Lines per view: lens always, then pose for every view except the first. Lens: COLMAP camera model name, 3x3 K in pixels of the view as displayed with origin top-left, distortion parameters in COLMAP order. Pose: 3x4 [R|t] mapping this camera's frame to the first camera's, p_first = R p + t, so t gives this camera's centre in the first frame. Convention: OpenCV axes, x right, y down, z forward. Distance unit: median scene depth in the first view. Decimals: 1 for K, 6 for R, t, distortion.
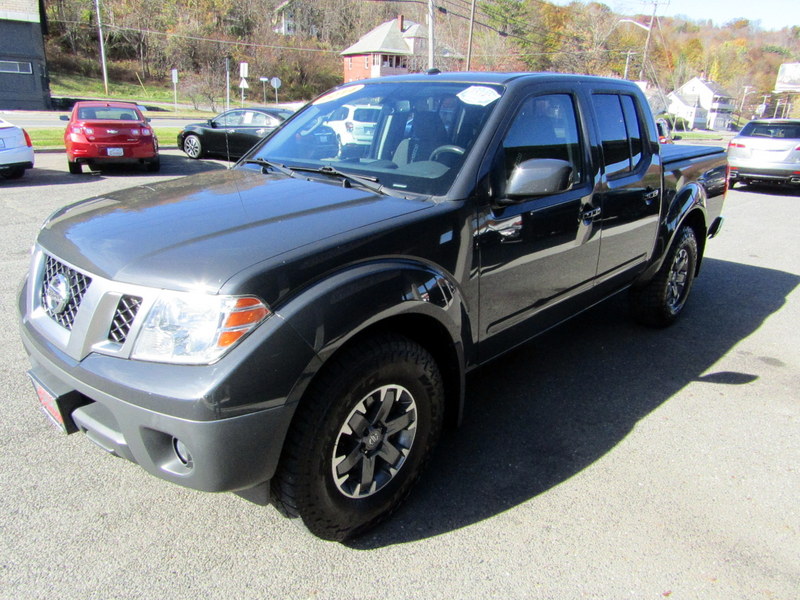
lens RADIAL K [[562.0, 0, 400.0], [0, 562.0, 300.0], [0, 0, 1]] dist [0.008869, 0.002594]
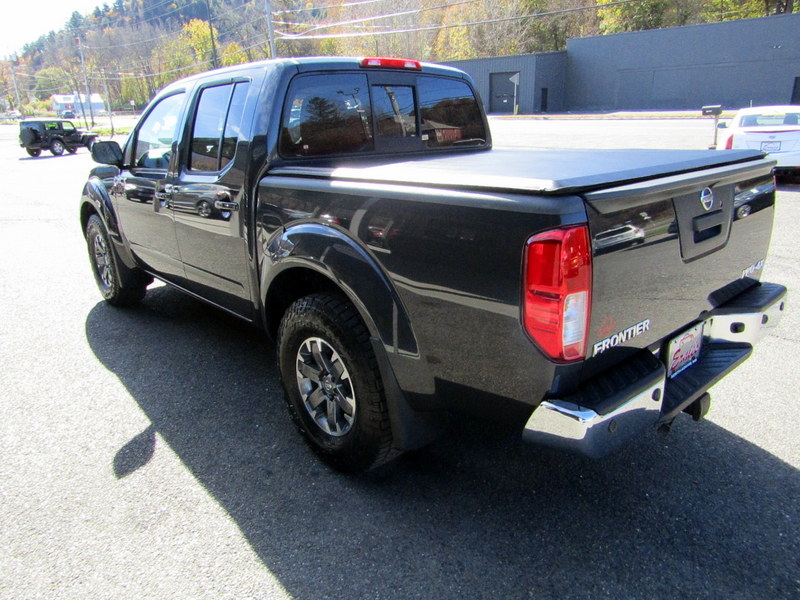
lens RADIAL K [[567.4, 0, 390.6], [0, 567.4, 297.7], [0, 0, 1]] dist [-0.005697, 0.000907]
pose [[-0.090030, 0.285164, -0.954241, 0.240207], [-0.296823, 0.906908, 0.299023, -0.074592], [0.950679, 0.310161, 0.002994, 0.247029]]
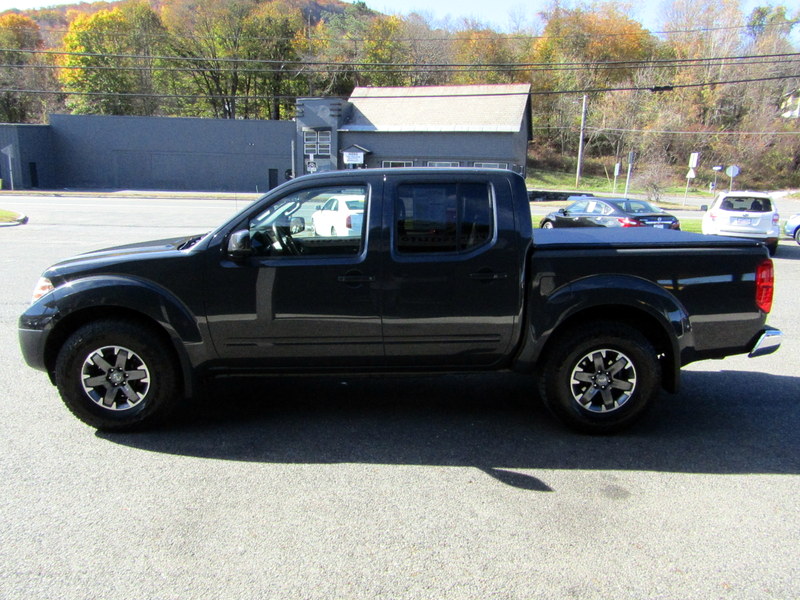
lens RADIAL K [[567.4, 0, 390.6], [0, 567.4, 297.7], [0, 0, 1]] dist [-0.005697, 0.000907]
pose [[0.709757, 0.118127, -0.694472, 0.203943], [-0.223875, 0.972555, -0.063374, -0.008613], [0.667926, 0.200455, 0.716723, 0.028856]]
